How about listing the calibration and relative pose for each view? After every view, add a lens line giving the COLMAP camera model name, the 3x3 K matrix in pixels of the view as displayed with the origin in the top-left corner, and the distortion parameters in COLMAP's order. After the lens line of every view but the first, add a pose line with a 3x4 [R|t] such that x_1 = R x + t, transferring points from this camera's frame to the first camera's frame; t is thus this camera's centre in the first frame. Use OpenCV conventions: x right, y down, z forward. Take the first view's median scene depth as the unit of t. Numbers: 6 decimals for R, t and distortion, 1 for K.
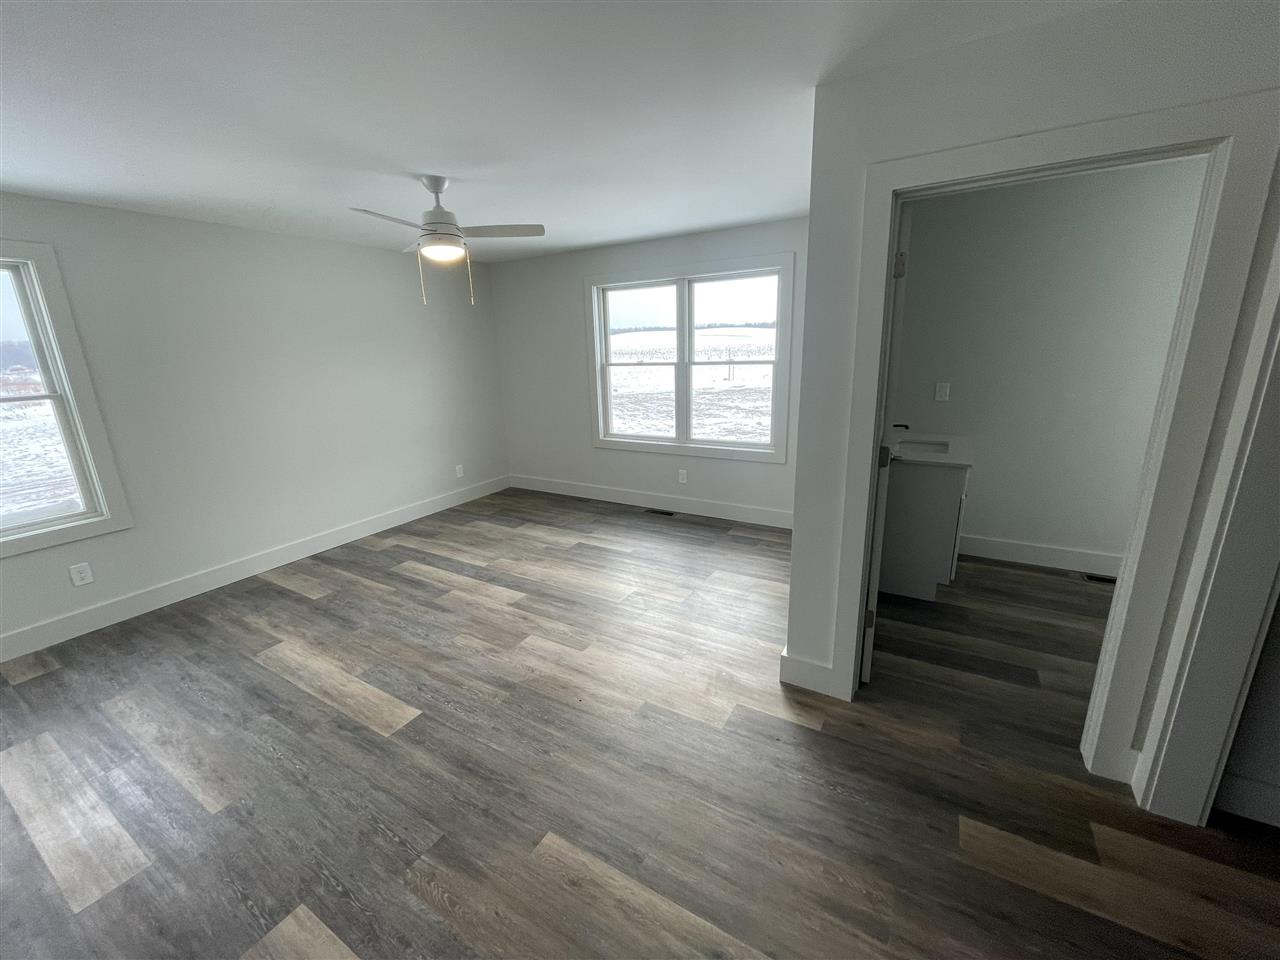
lens RADIAL K [[518.8, 0, 633.9], [0, 518.8, 485.3], [0, 0, 1]] dist [-0.000769, -0.000078]
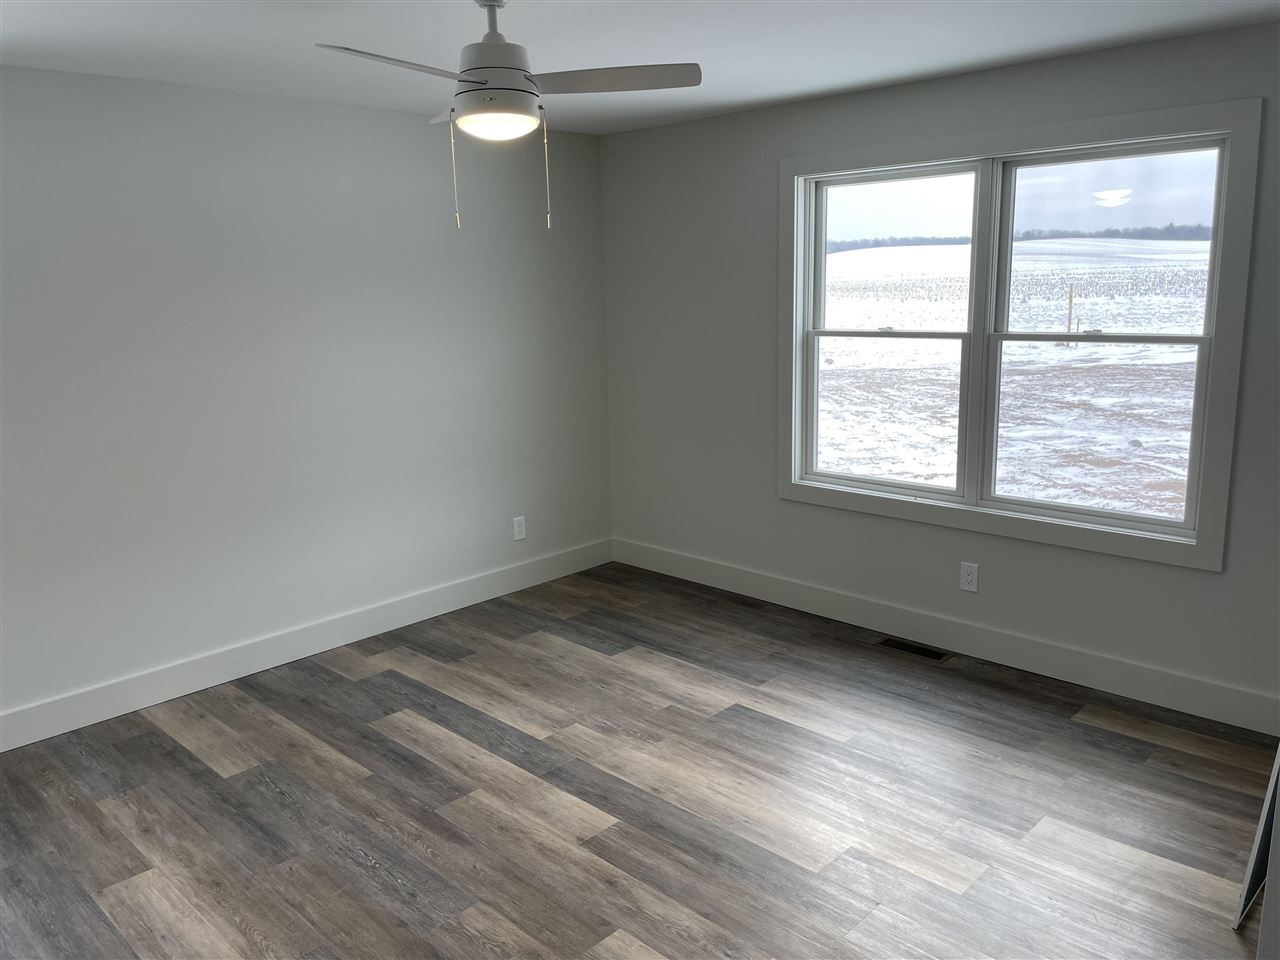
lens RADIAL K [[969.6, 0, 643.1], [0, 969.6, 477.6], [0, 0, 1]] dist [0.050332, -0.024317]
pose [[0.974939, 0.053054, -0.216054, -0.007671], [-0.064477, 0.996851, -0.046165, -0.057545], [0.212925, 0.058938, 0.975289, 0.100451]]
